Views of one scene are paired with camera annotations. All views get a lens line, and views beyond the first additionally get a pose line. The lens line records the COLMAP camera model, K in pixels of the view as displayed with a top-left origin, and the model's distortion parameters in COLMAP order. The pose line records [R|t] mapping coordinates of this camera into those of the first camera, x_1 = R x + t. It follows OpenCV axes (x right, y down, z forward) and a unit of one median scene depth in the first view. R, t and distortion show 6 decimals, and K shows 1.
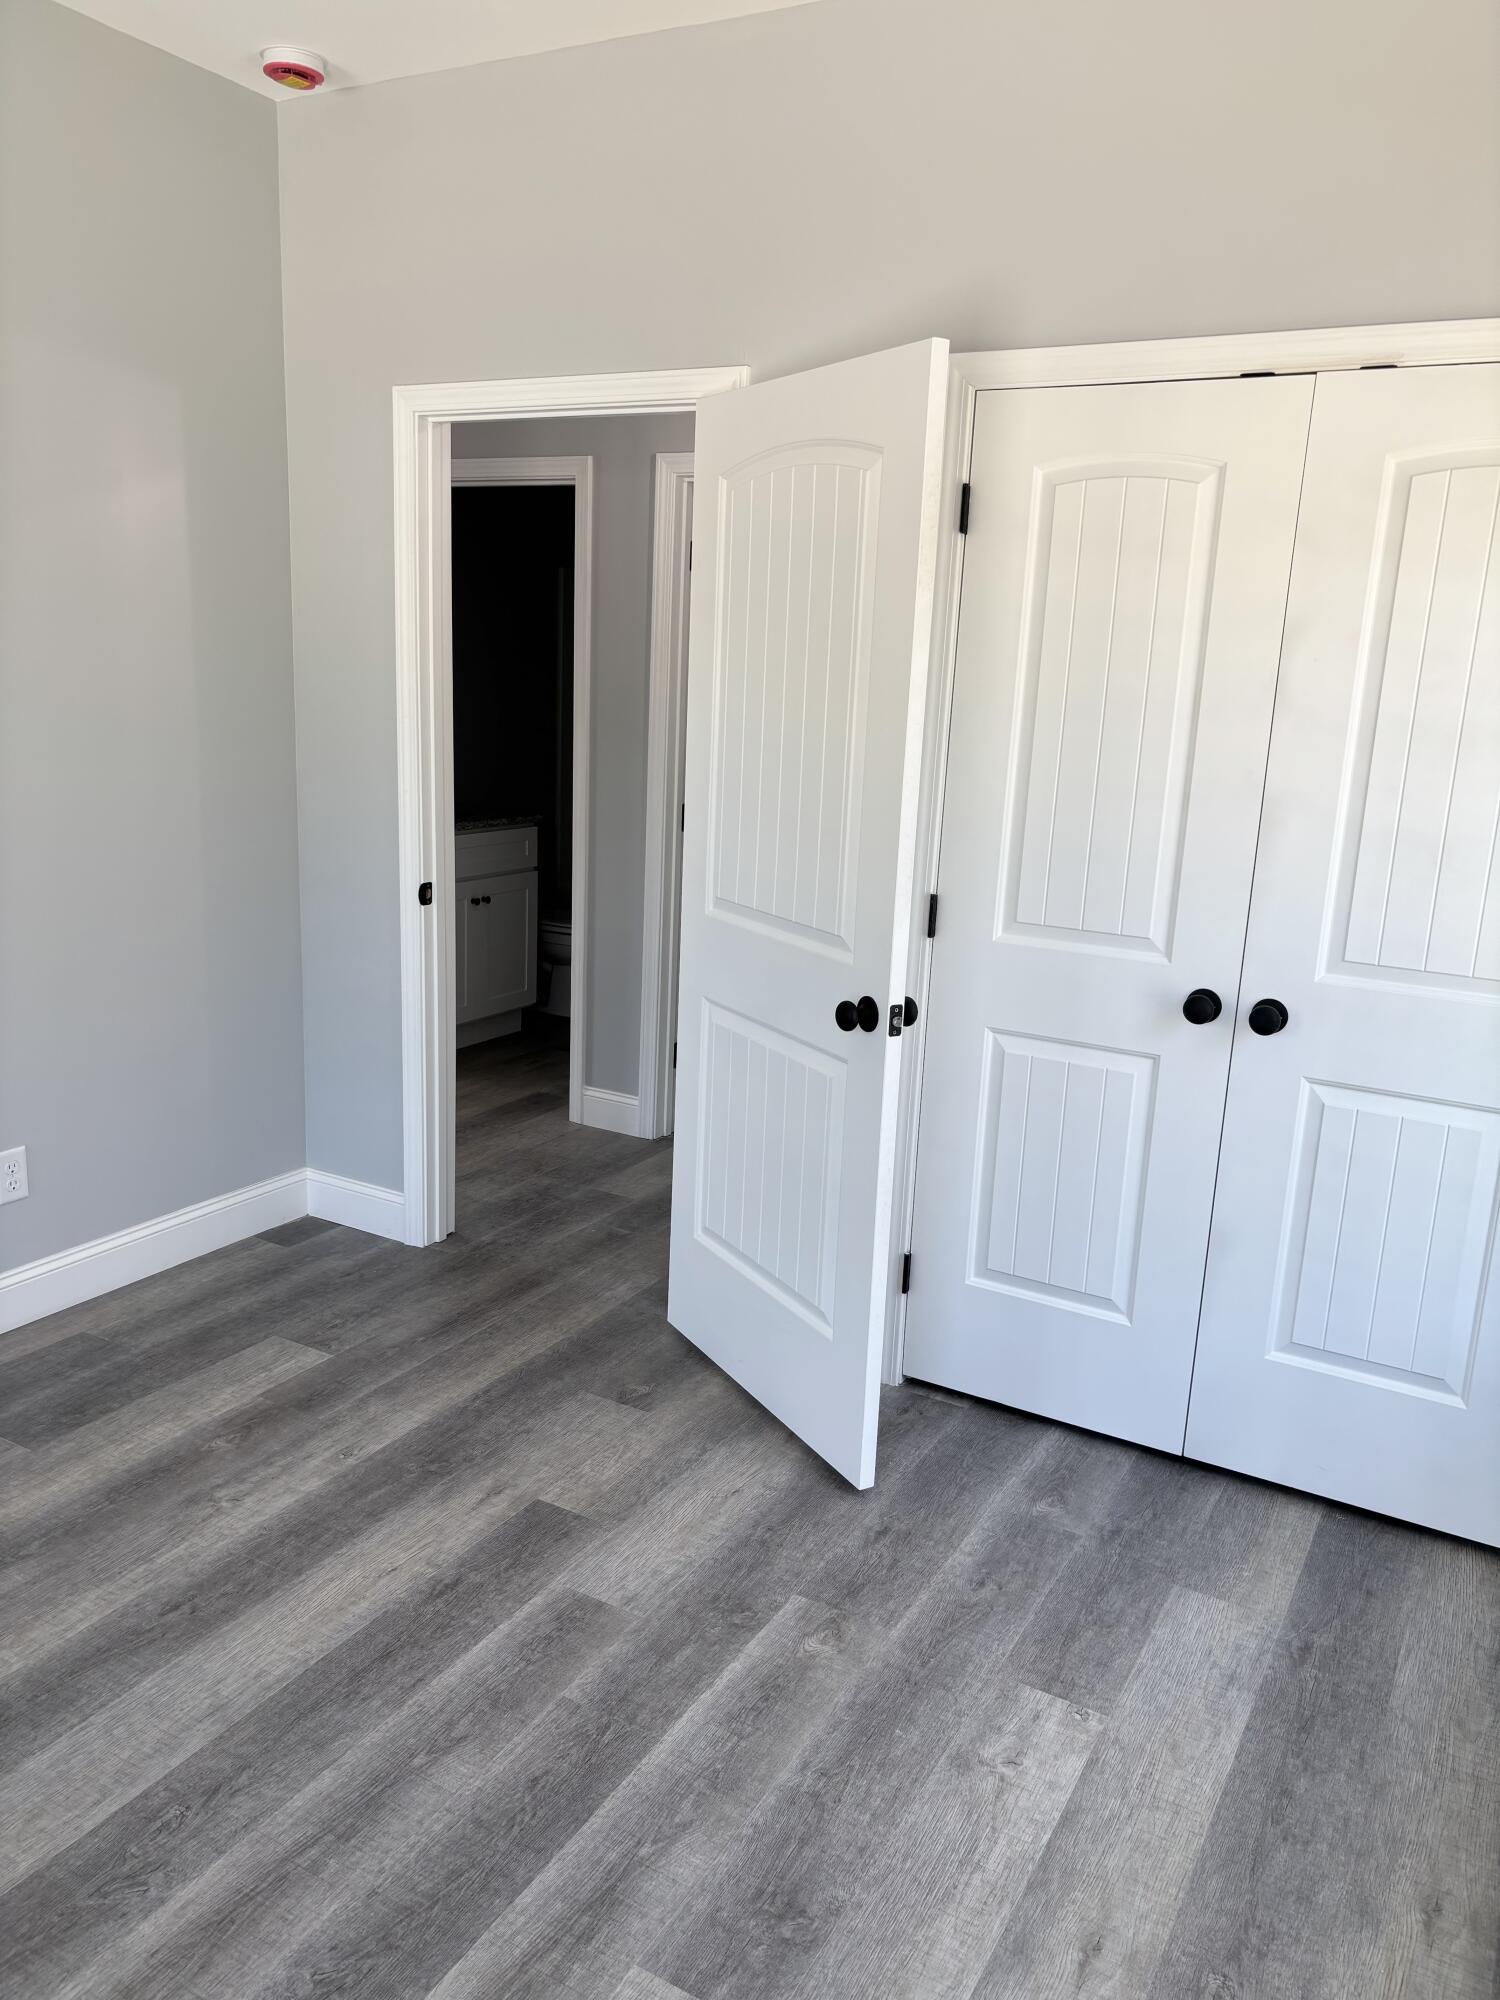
lens RADIAL K [[1518.2, 0, 750.0], [0, 1518.2, 1000.0], [0, 0, 1]] dist [0.065201, -0.063690]
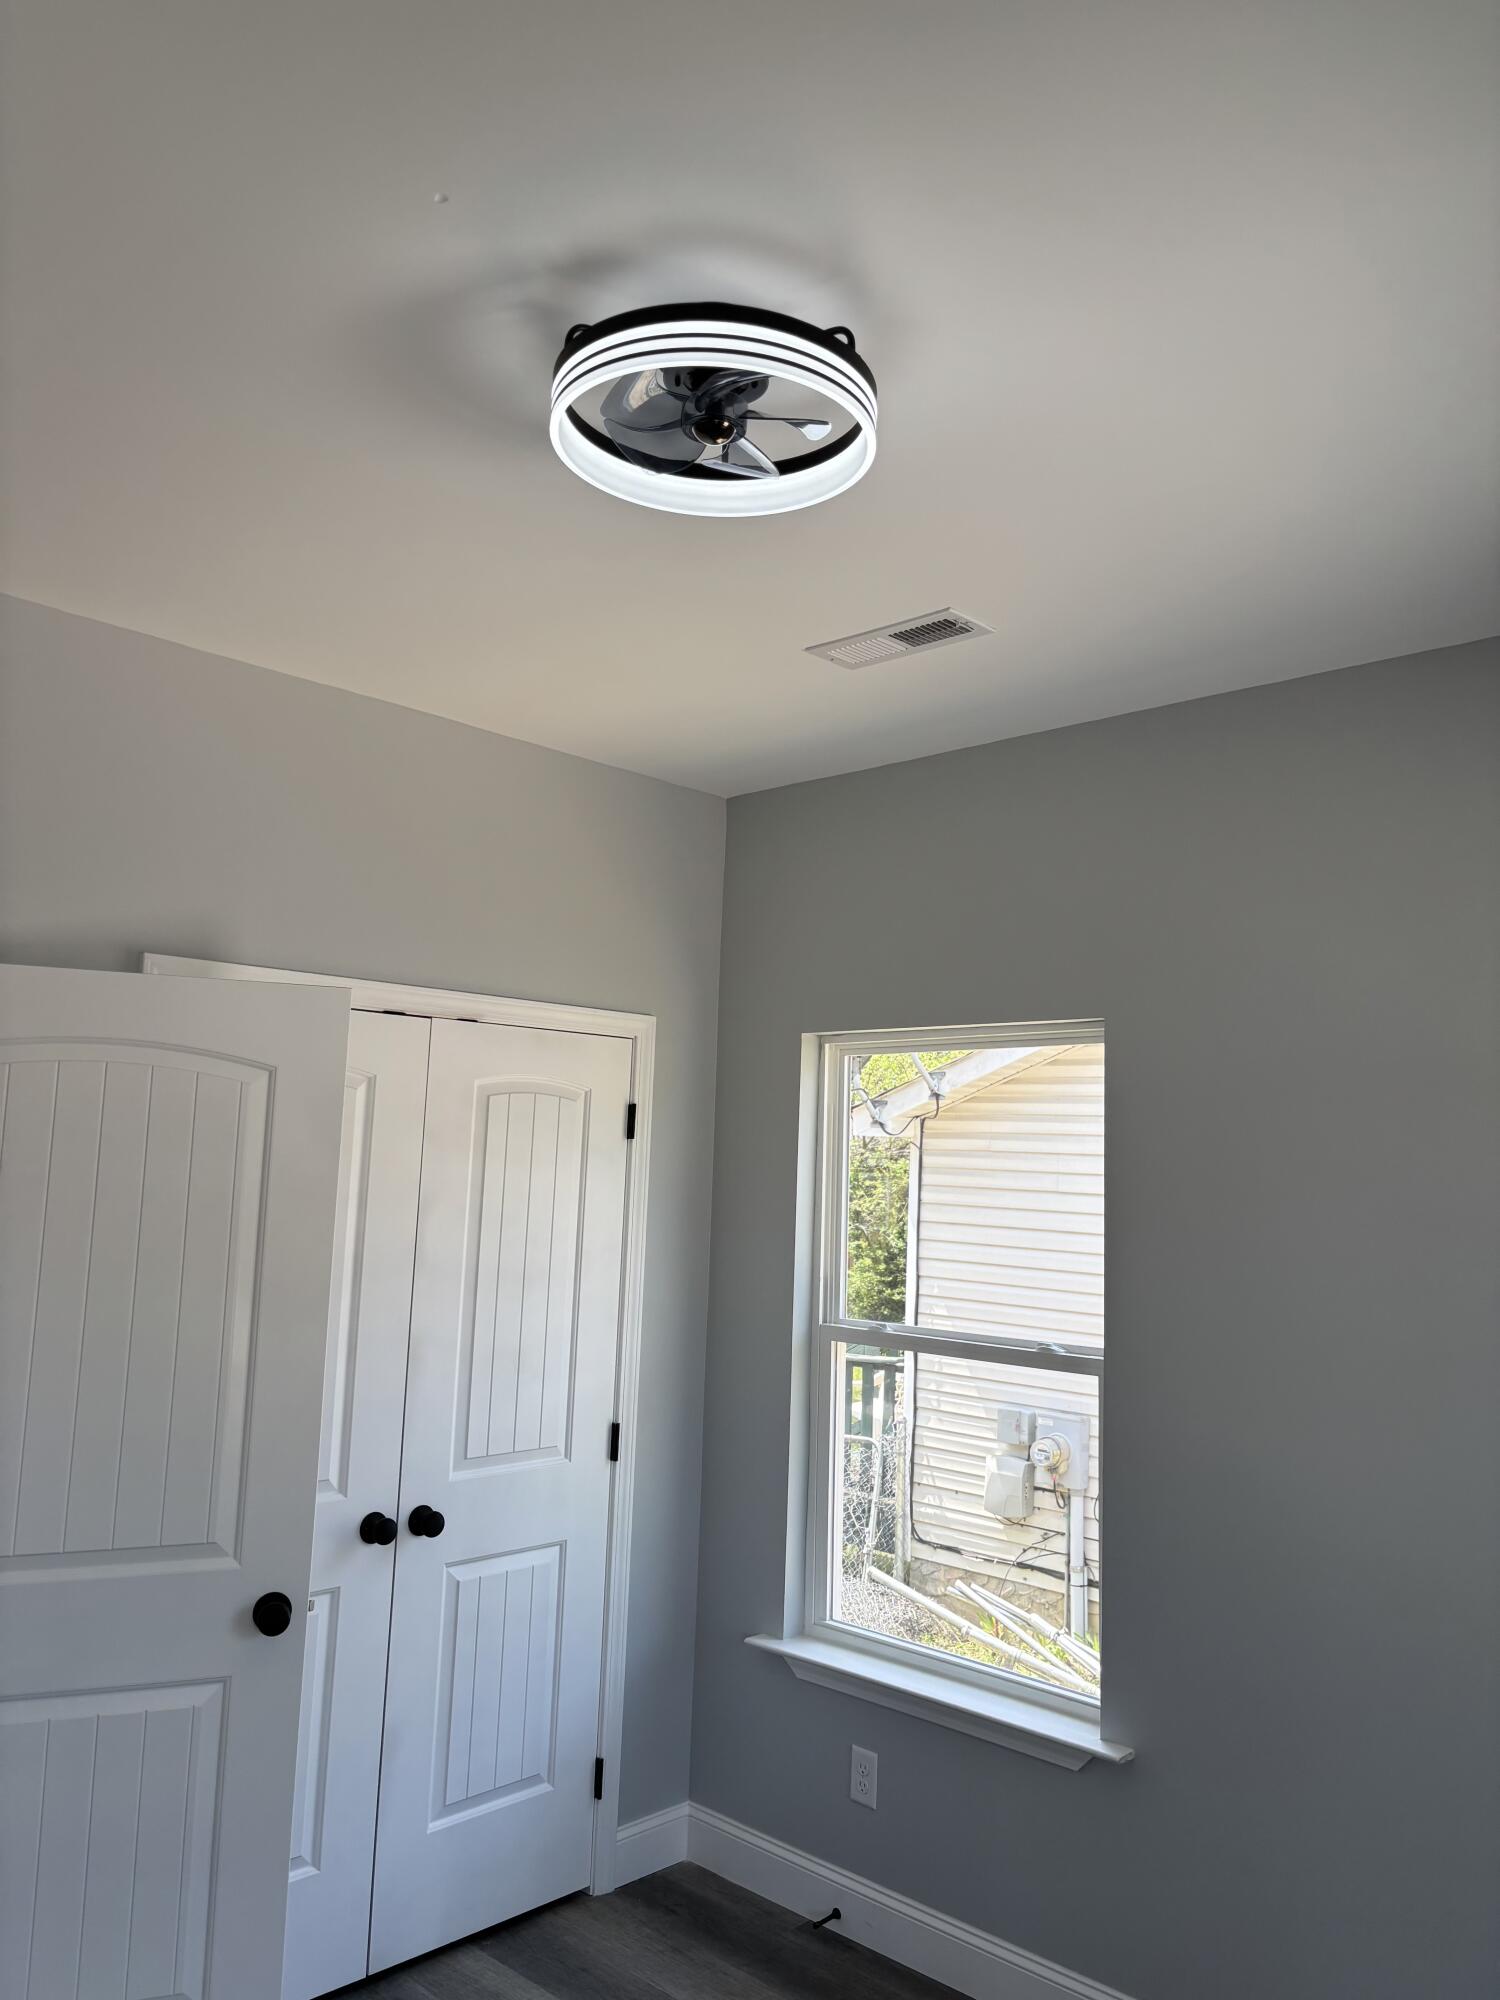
lens RADIAL K [[1518.2, 0, 750.0], [0, 1518.2, 1000.0], [0, 0, 1]] dist [0.065201, -0.063690]
pose [[0.248850, 0.068478, 0.966118, -0.795667], [0.190684, 0.974511, -0.118189, -0.199360], [-0.949586, 0.213635, 0.229450, 0.401011]]
